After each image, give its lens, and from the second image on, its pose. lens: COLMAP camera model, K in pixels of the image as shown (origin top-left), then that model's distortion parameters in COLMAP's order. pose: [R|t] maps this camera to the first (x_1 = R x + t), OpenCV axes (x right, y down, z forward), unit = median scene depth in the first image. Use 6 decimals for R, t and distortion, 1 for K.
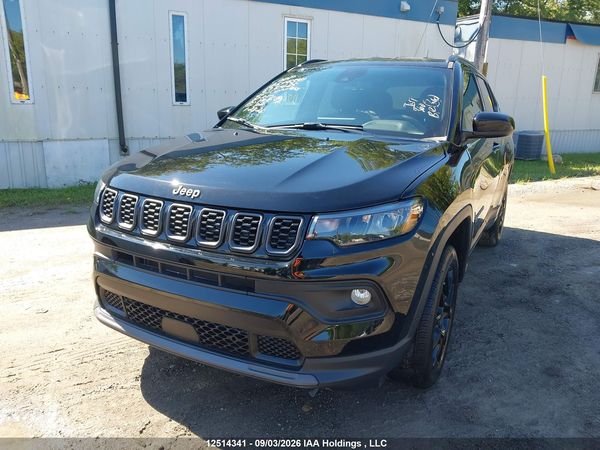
lens RADIAL K [[476.0, 0, 294.6], [0, 476.0, 222.6], [0, 0, 1]] dist [0.020077, -0.005389]
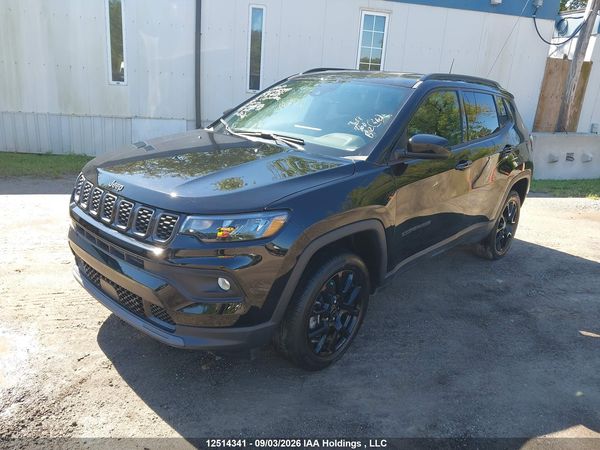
lens RADIAL K [[476.0, 0, 294.9], [0, 476.0, 225.2], [0, 0, 1]] dist [0.020077, -0.005389]
pose [[0.968480, 0.118026, -0.219355, 0.357224], [-0.108280, 0.992543, 0.055976, -0.054697], [0.224326, -0.030460, 0.974038, -0.109779]]
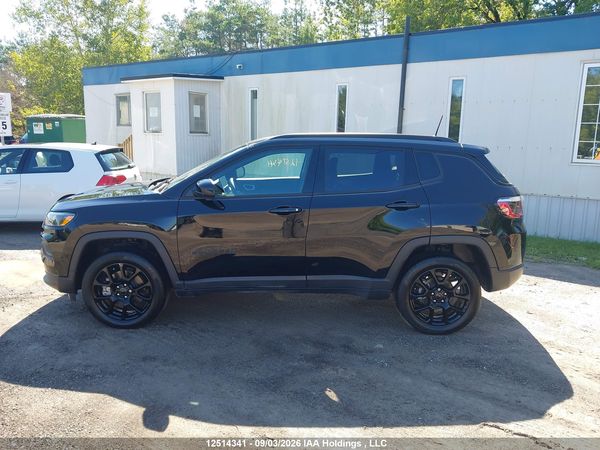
lens RADIAL K [[476.0, 0, 294.2], [0, 476.0, 224.4], [0, 0, 1]] dist [0.020077, -0.005389]
pose [[0.460257, 0.158556, -0.873512, 1.664211], [-0.230514, 0.971520, 0.054887, -0.219924], [0.857337, 0.176094, 0.483698, 0.534680]]
